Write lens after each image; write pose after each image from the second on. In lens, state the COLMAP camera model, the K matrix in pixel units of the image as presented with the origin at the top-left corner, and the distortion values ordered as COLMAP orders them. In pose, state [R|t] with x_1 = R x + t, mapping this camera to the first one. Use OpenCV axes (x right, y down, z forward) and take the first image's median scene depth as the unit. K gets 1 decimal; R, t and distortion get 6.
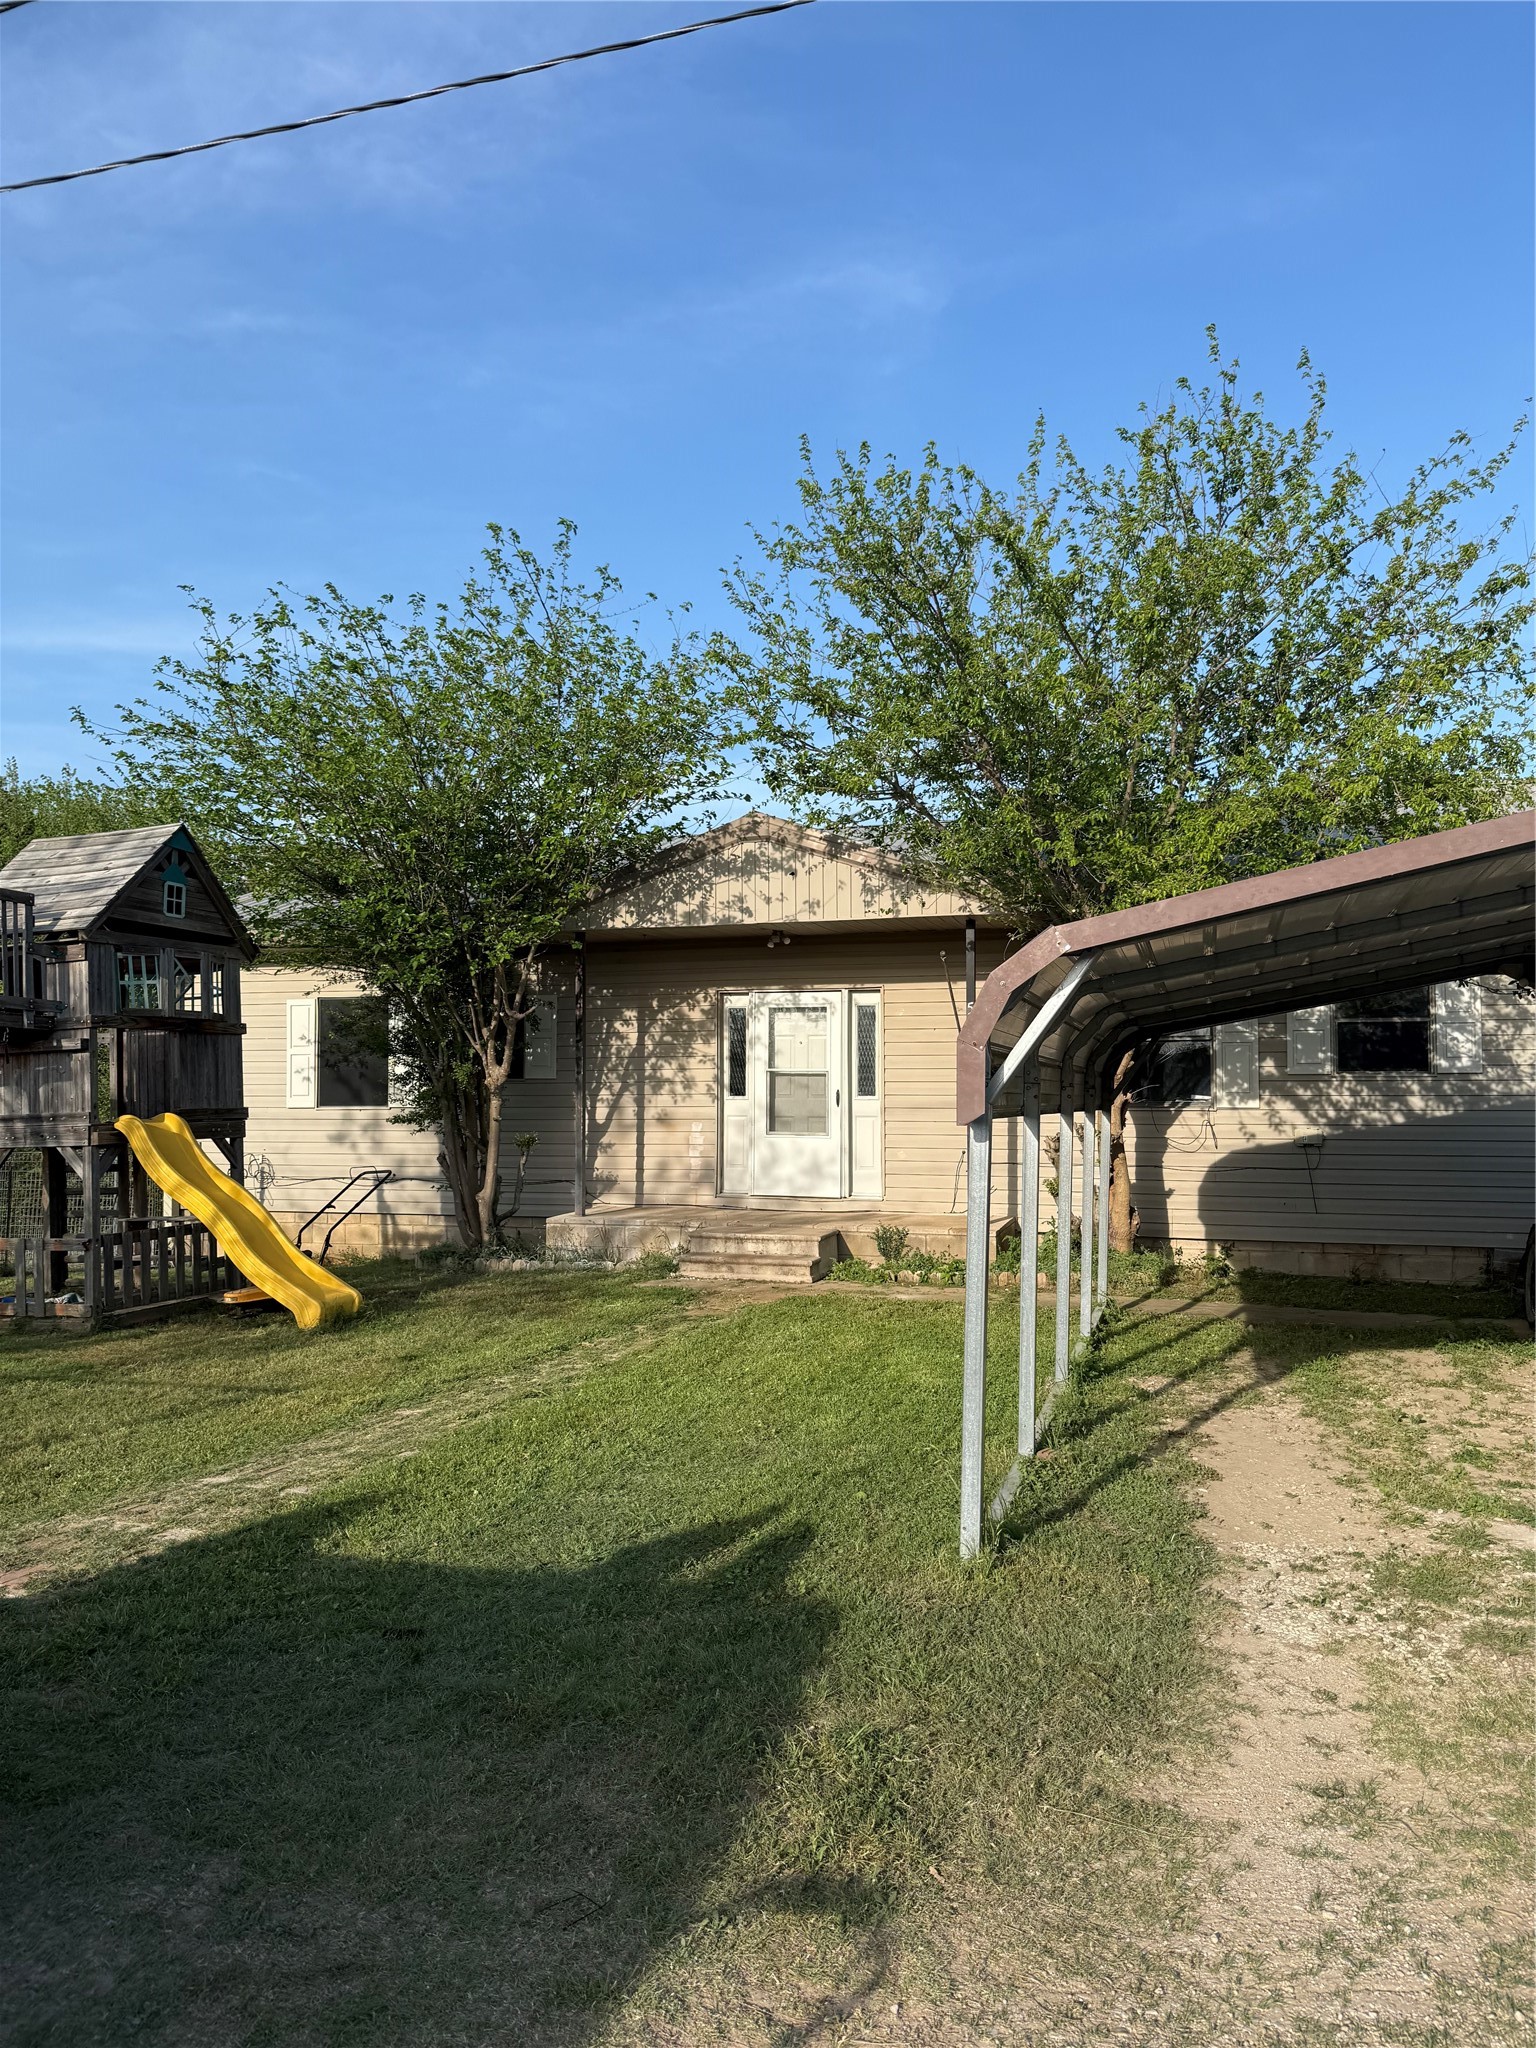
lens RADIAL K [[1434.6, 0, 771.1], [0, 1434.6, 1062.4], [0, 0, 1]] dist [0.132281, -0.268807]
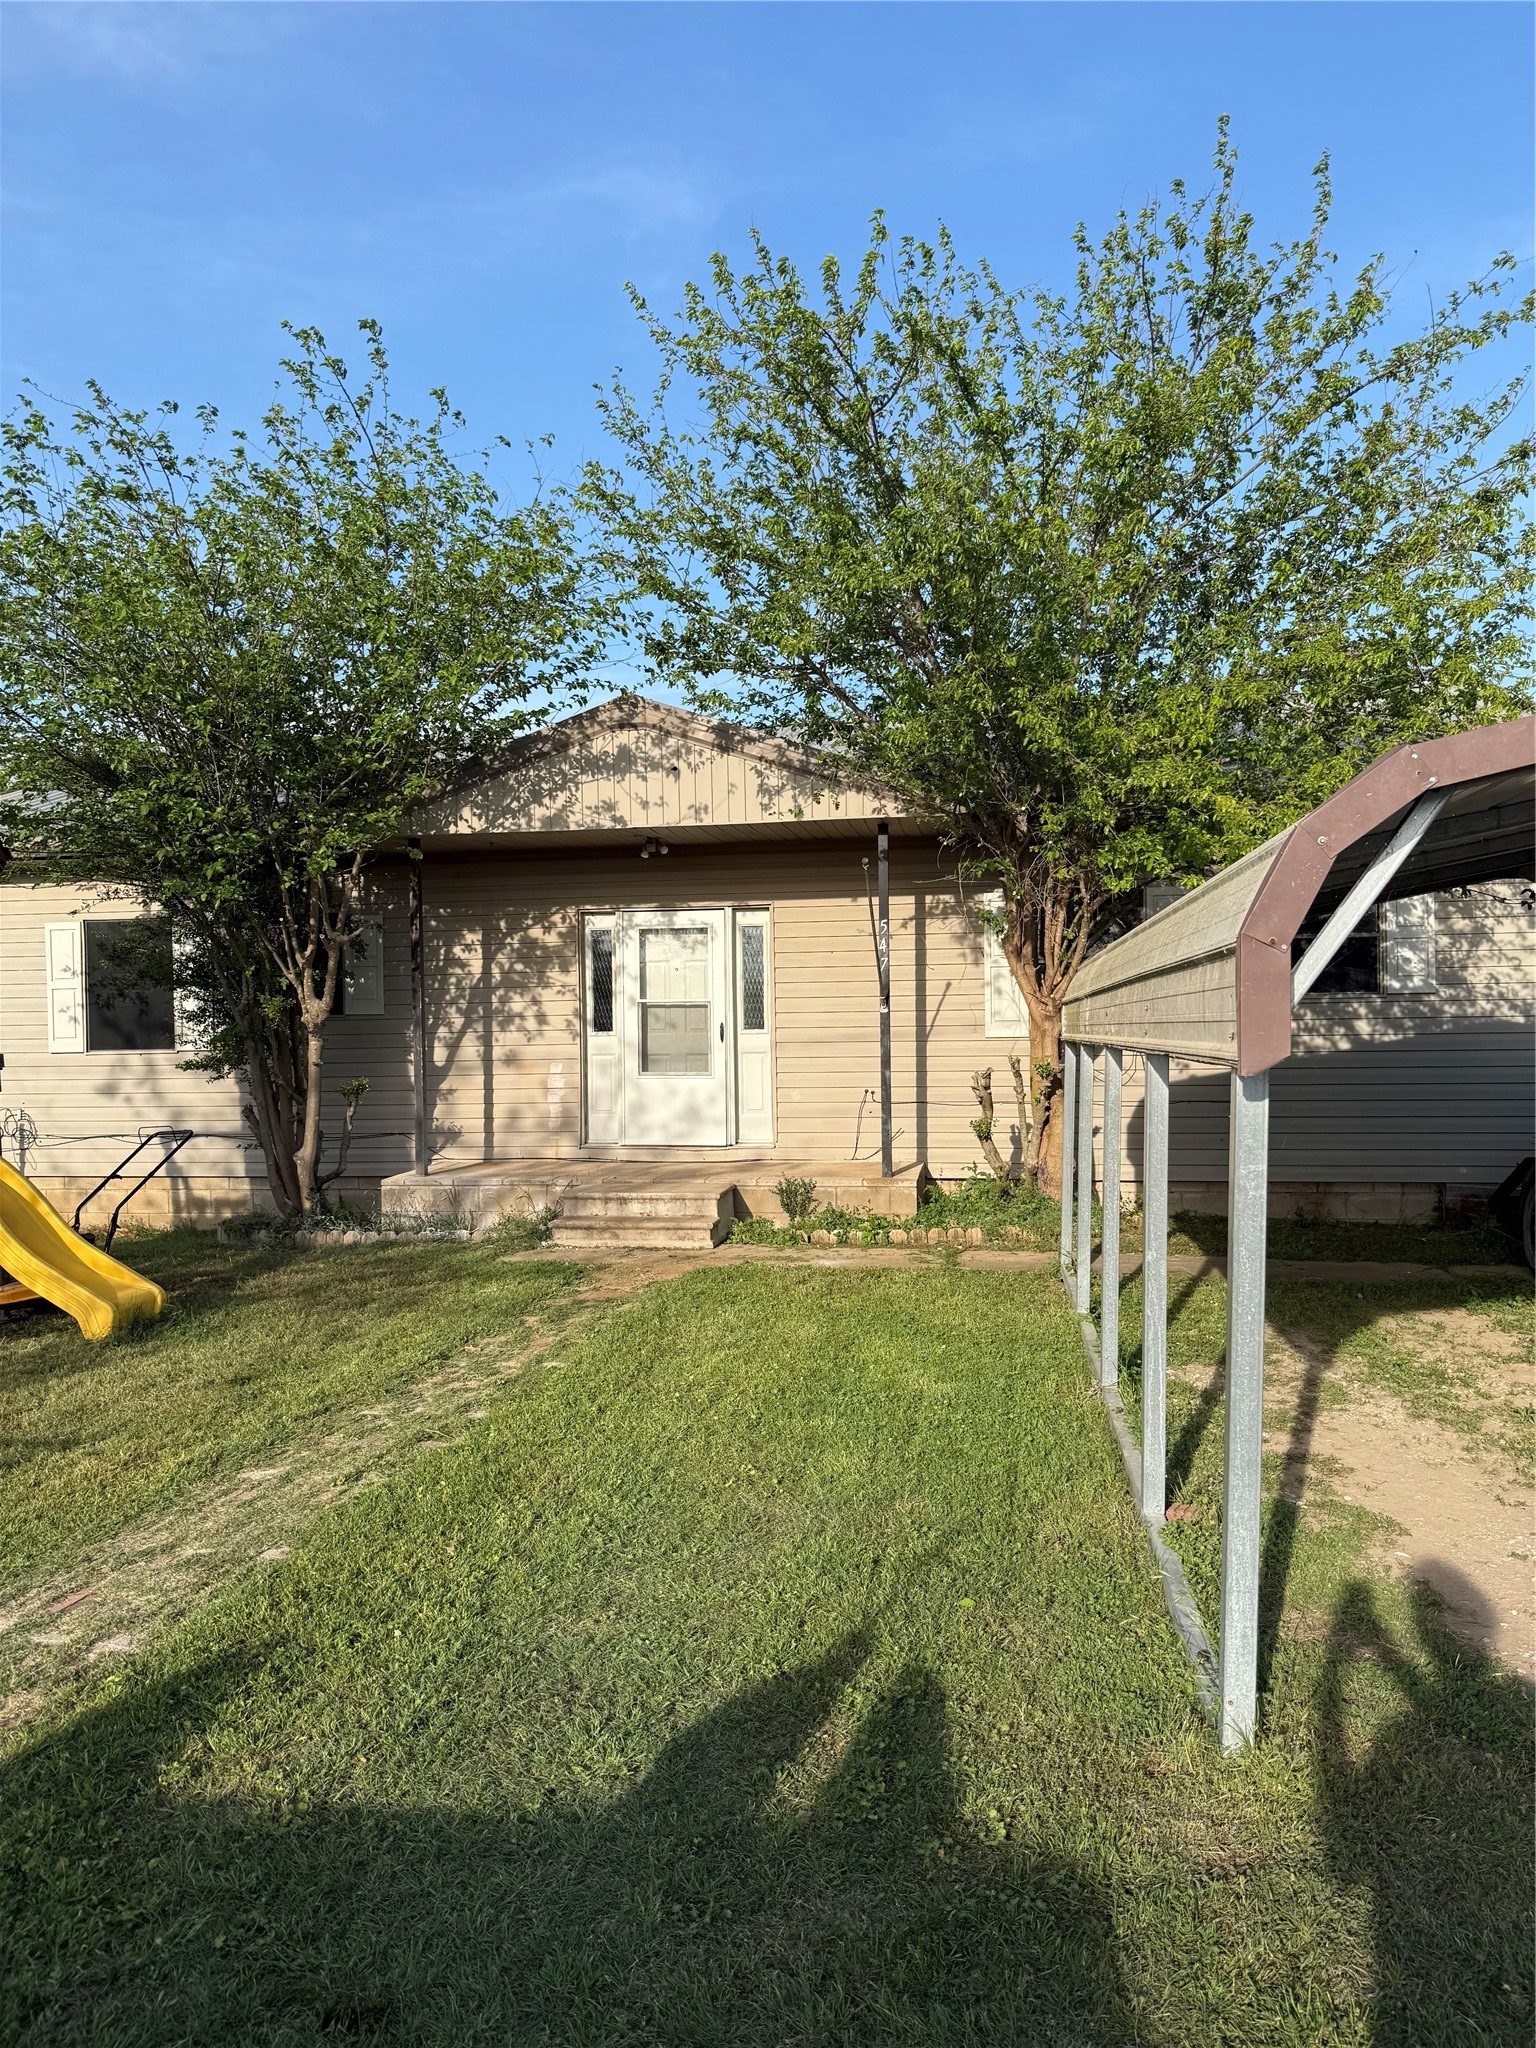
lens RADIAL K [[1434.6, 0, 771.1], [0, 1434.6, 1062.4], [0, 0, 1]] dist [0.132281, -0.268807]
pose [[0.989543, -0.018250, 0.143080, -0.055988], [0.011545, 0.998802, 0.047552, 0.001969], [-0.143776, -0.045403, 0.988568, 0.147214]]
